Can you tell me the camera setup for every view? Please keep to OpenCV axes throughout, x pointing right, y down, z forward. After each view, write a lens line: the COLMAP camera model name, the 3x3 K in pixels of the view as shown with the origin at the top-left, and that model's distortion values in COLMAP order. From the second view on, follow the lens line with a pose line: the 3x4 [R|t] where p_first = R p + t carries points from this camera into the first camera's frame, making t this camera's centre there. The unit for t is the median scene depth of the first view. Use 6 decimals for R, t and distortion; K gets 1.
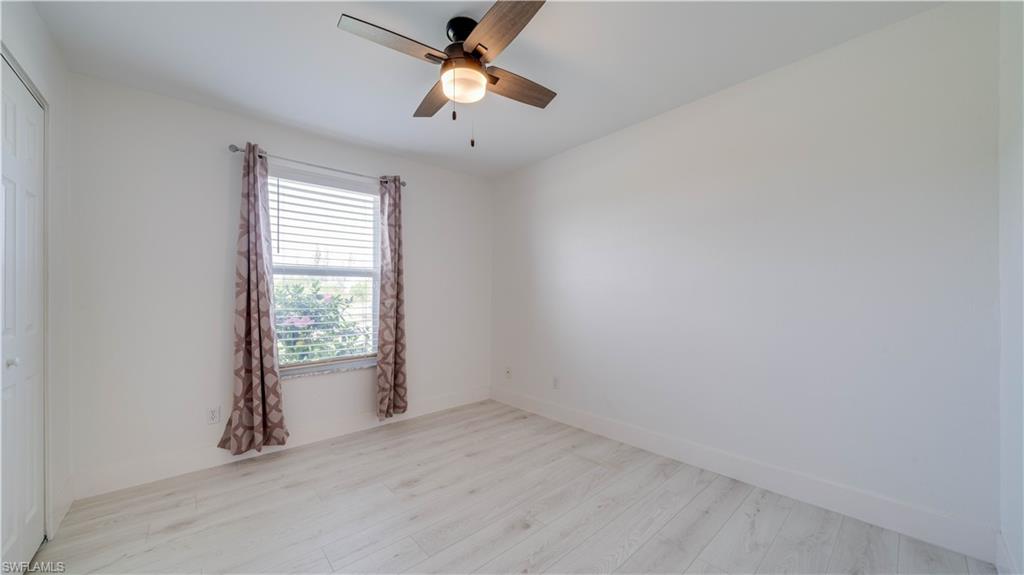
lens RADIAL K [[335.0, 0, 514.6], [0, 335.0, 298.0], [0, 0, 1]] dist [-0.000328, -0.000021]
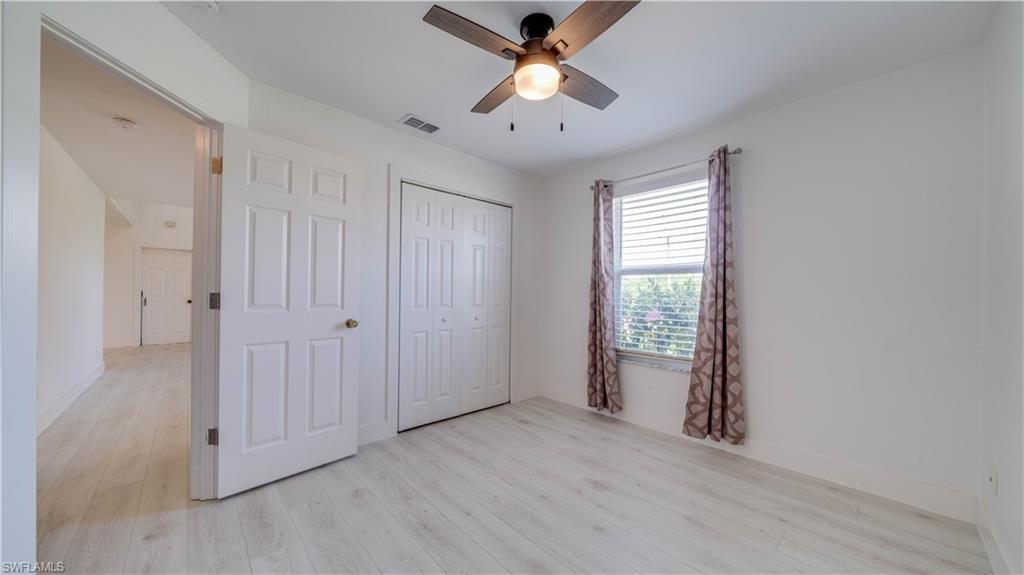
lens RADIAL K [[335.9, 0, 512.5], [0, 335.9, 290.9], [0, 0, 1]] dist [0.000173, 0.000027]
pose [[0.082480, 0.001551, -0.996591, 0.478086], [-0.016907, 0.999857, 0.000157, -0.007425], [0.996449, 0.016836, 0.082495, 0.490617]]
